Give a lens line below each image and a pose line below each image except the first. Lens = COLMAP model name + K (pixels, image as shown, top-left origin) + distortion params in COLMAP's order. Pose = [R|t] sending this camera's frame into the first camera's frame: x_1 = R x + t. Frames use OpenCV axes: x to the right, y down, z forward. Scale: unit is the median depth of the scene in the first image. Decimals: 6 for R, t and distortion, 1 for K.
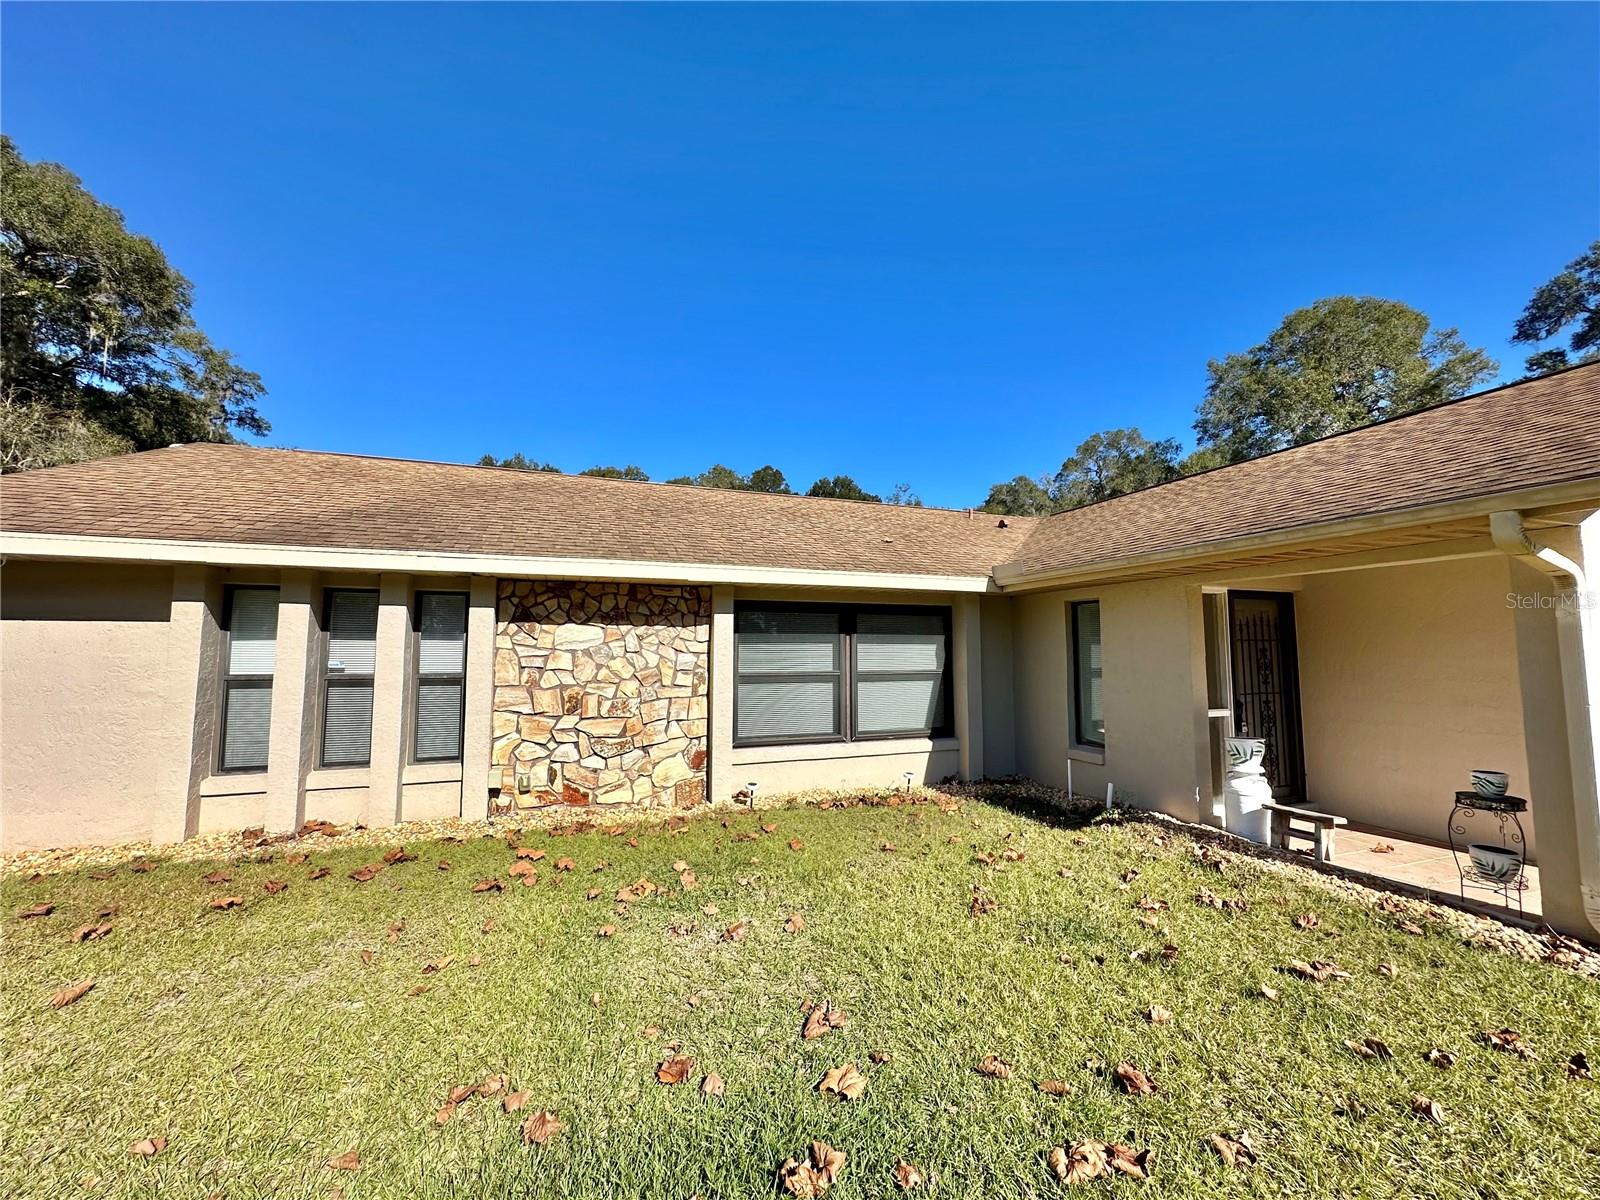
lens RADIAL K [[648.5, 0, 800.0], [0, 648.5, 600.0], [0, 0, 1]] dist [0.000110, -0.000095]
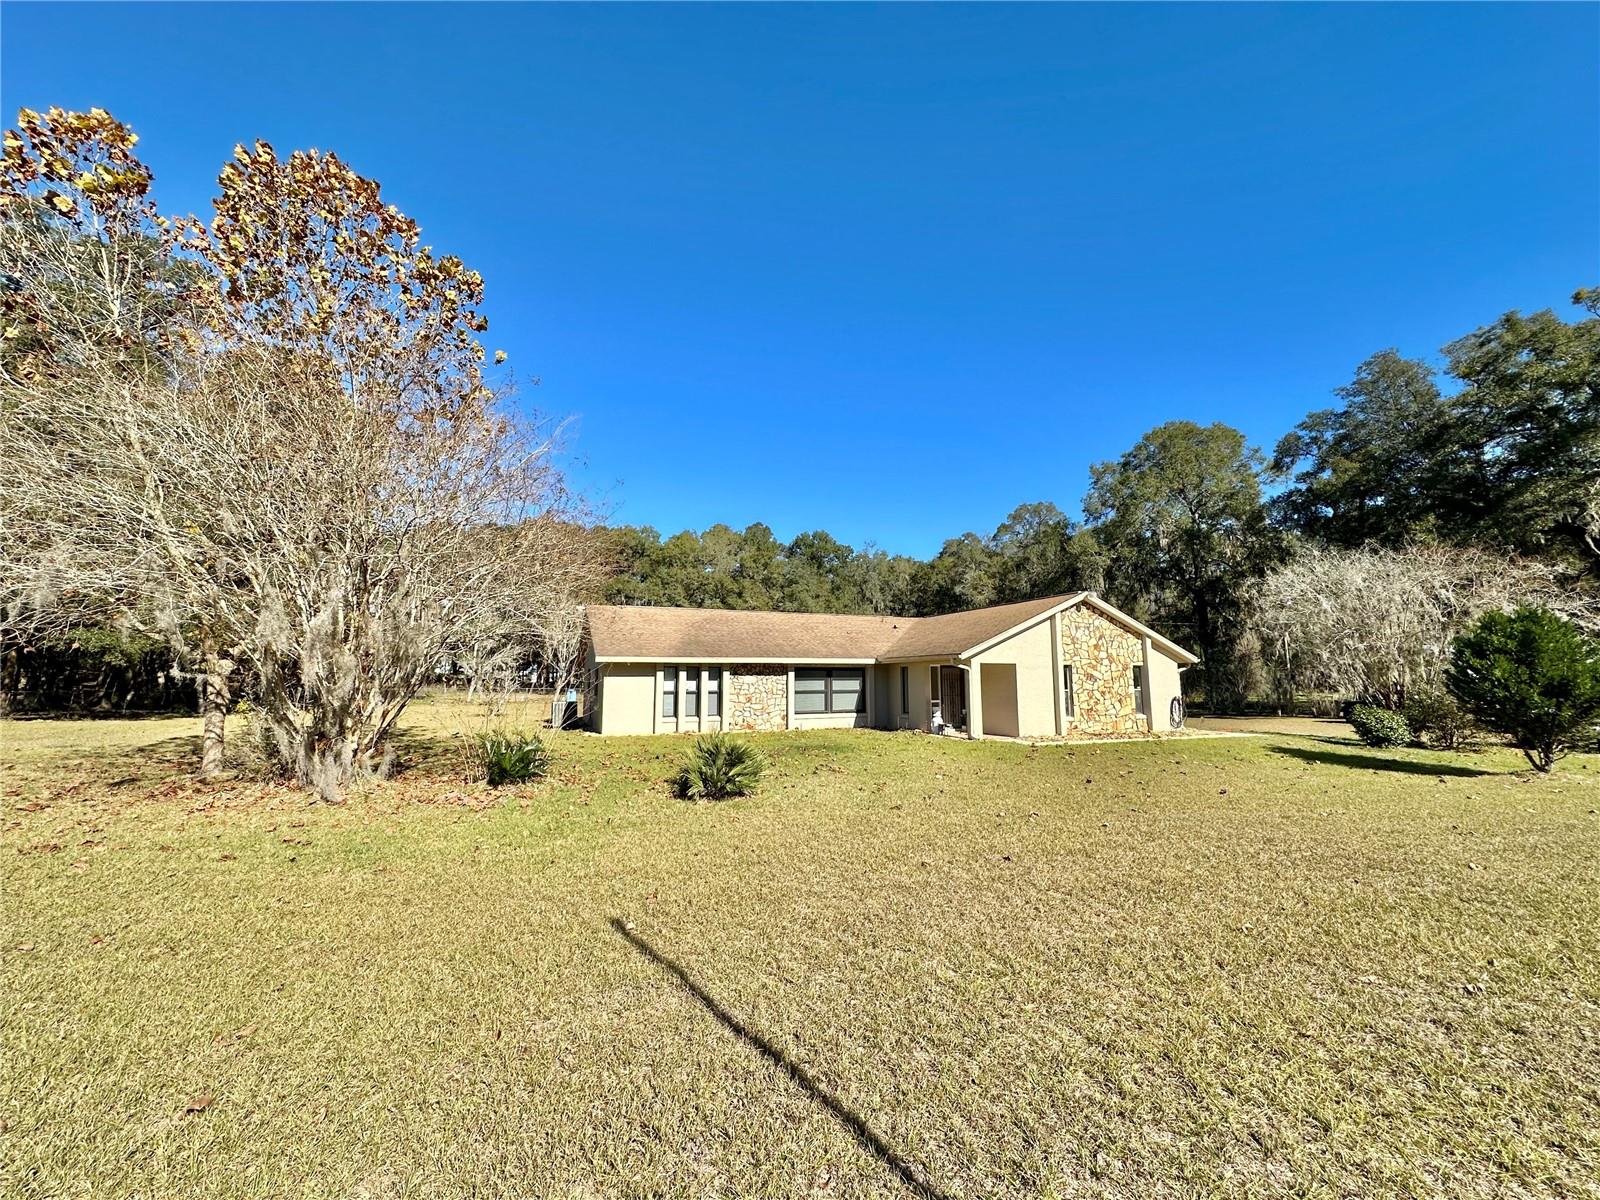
lens RADIAL K [[648.5, 0, 800.0], [0, 648.5, 600.0], [0, 0, 1]] dist [0.000110, -0.000095]
pose [[0.999378, 0.001082, 0.035243, -0.189040], [0.000310, 0.999221, -0.039457, -0.213303], [-0.035258, 0.039444, 0.998600, -2.272571]]
